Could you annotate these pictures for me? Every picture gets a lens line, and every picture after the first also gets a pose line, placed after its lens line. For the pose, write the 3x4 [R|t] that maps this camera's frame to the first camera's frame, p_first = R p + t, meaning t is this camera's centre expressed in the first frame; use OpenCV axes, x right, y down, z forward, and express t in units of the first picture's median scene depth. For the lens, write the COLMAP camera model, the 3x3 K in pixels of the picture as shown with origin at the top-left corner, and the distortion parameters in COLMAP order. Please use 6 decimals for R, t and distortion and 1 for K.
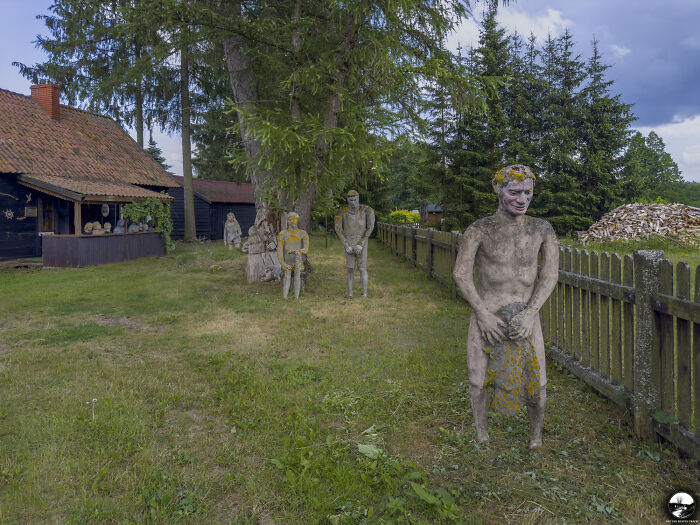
lens RADIAL K [[498.1, 0, 344.6], [0, 498.1, 213.3], [0, 0, 1]] dist [0.067632, -0.085364]
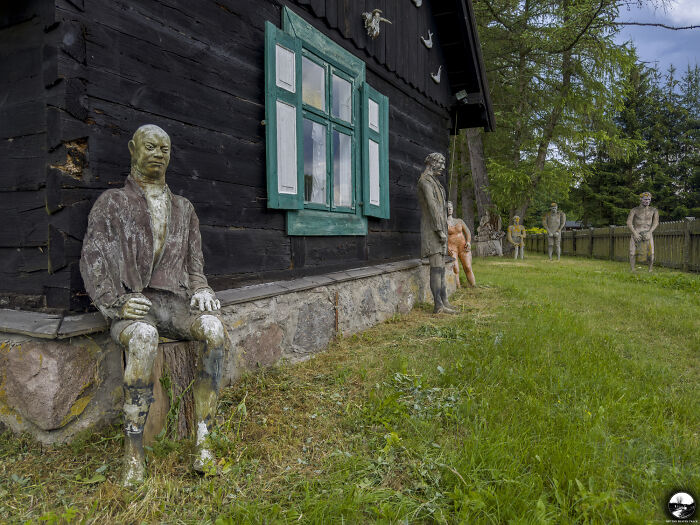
lens RADIAL K [[498.1, 0, 349.4], [0, 498.1, 256.3], [0, 0, 1]] dist [0.067632, -0.085364]
pose [[0.977040, 0.009568, -0.212839, -0.172091], [-0.000325, 0.999057, 0.043420, 0.036921], [0.213054, -0.042354, 0.976122, -0.536314]]
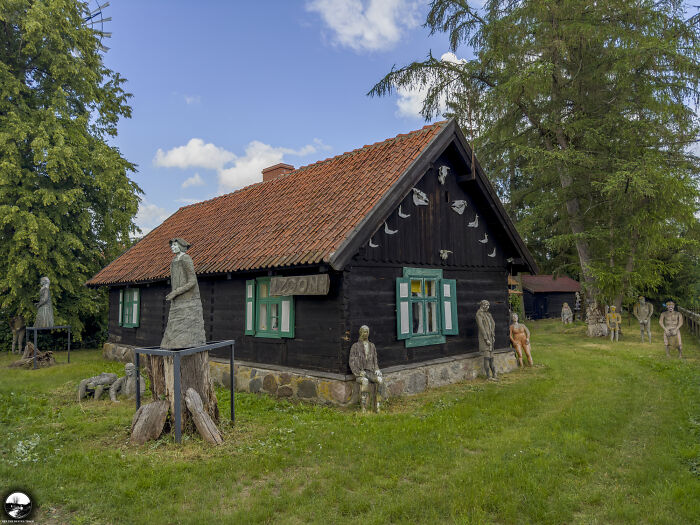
lens RADIAL K [[498.1, 0, 348.6], [0, 498.1, 259.9], [0, 0, 1]] dist [0.067632, -0.085364]
pose [[0.856677, -0.048816, -0.513539, 0.033212], [0.013039, 0.997243, -0.073045, -0.033465], [0.515689, 0.055880, 0.854952, -0.928776]]
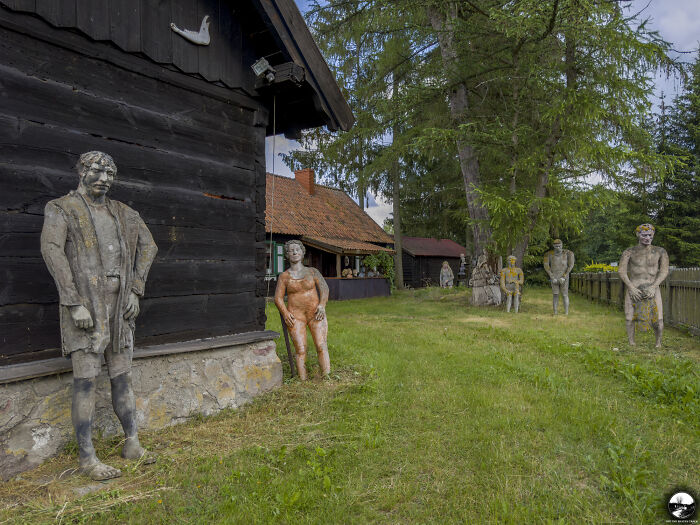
lens RADIAL K [[498.1, 0, 345.8], [0, 498.1, 269.9], [0, 0, 1]] dist [0.067632, -0.085364]
pose [[0.938735, 0.000451, -0.344640, -0.029313], [-0.000248, 1.000000, 0.000632, 0.020851], [0.344640, -0.000508, 0.938735, -0.299659]]
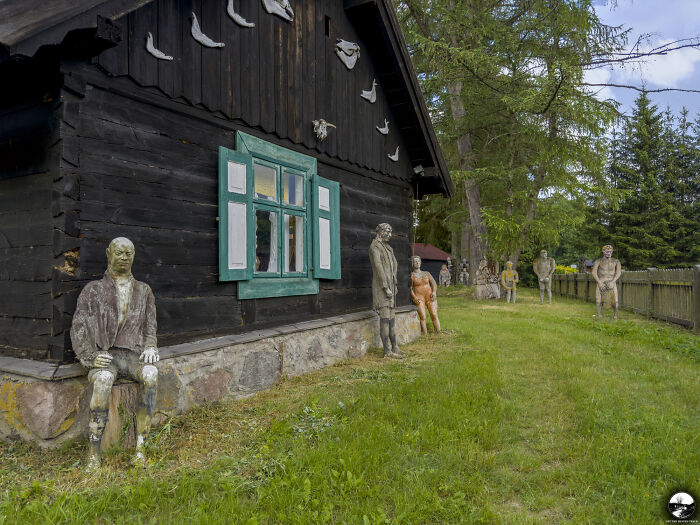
lens RADIAL K [[498.1, 0, 350.4], [0, 498.1, 263.6], [0, 0, 1]] dist [0.067632, -0.085364]
pose [[0.963142, -0.004745, -0.268951, -0.096961], [0.000923, 0.999897, -0.014334, 0.018491], [0.268992, 0.013558, 0.963047, -0.595300]]
